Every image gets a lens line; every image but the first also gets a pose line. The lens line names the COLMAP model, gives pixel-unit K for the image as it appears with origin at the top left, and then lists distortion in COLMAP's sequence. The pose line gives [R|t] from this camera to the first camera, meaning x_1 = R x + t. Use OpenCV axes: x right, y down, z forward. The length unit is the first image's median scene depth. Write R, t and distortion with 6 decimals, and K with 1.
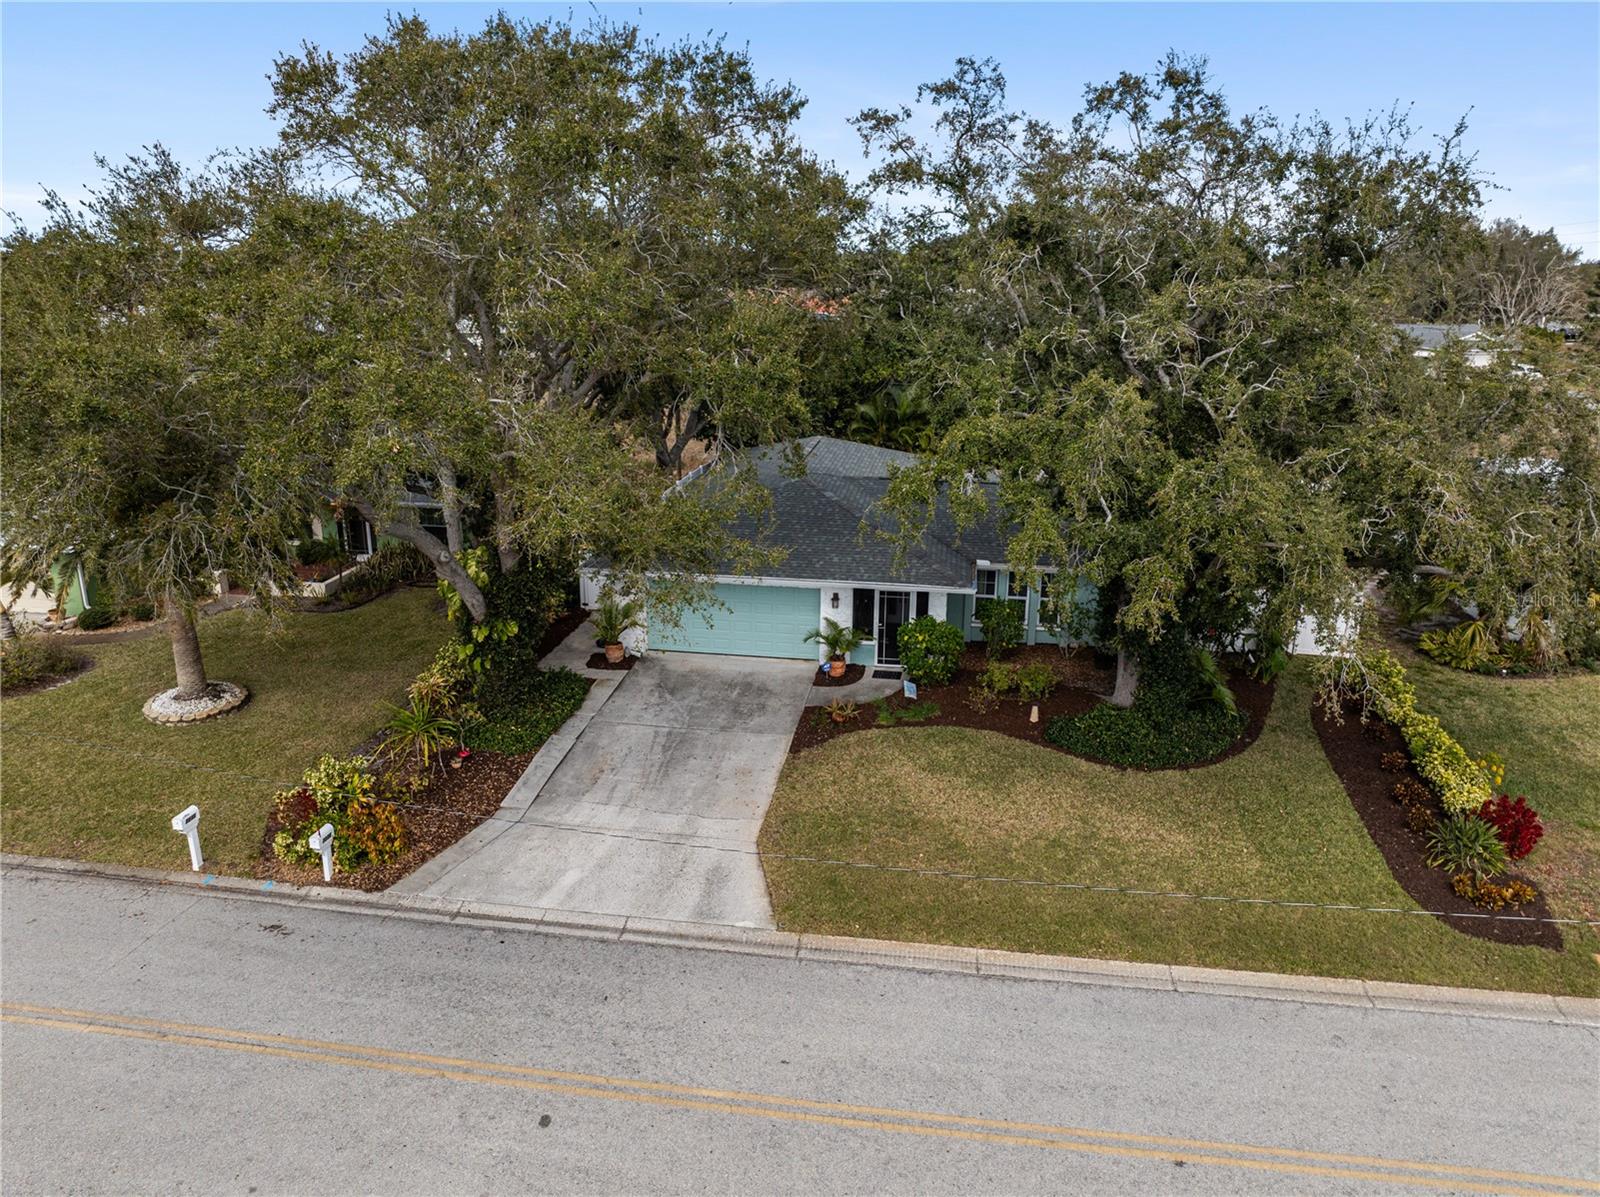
lens RADIAL K [[1134.7, 0, 800.0], [0, 1134.7, 598.5], [0, 0, 1]] dist [-0.064243, 0.026943]
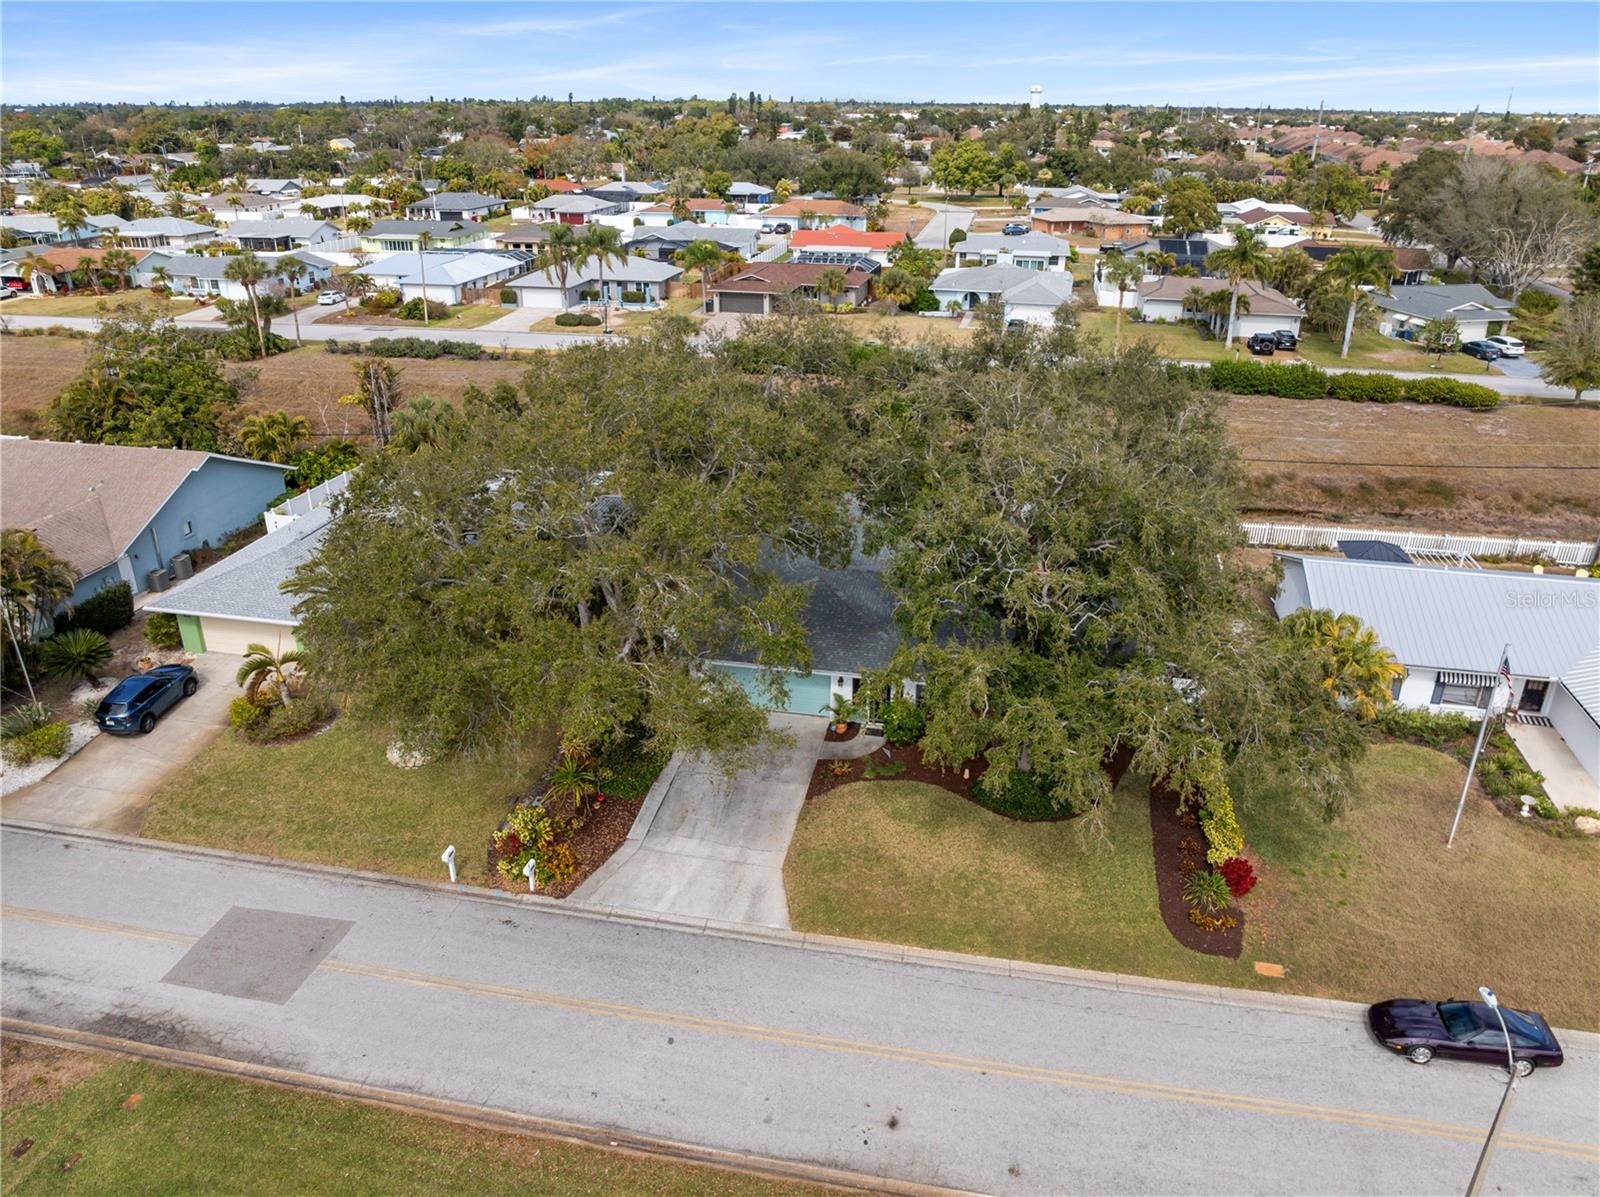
lens RADIAL K [[1134.7, 0, 800.0], [0, 1134.7, 598.5], [0, 0, 1]] dist [-0.064243, 0.026943]
pose [[0.999028, 0.015960, -0.041100, 0.053019], [-0.010654, 0.991943, 0.126239, -0.416312], [0.042784, -0.125679, 0.991148, -0.641463]]
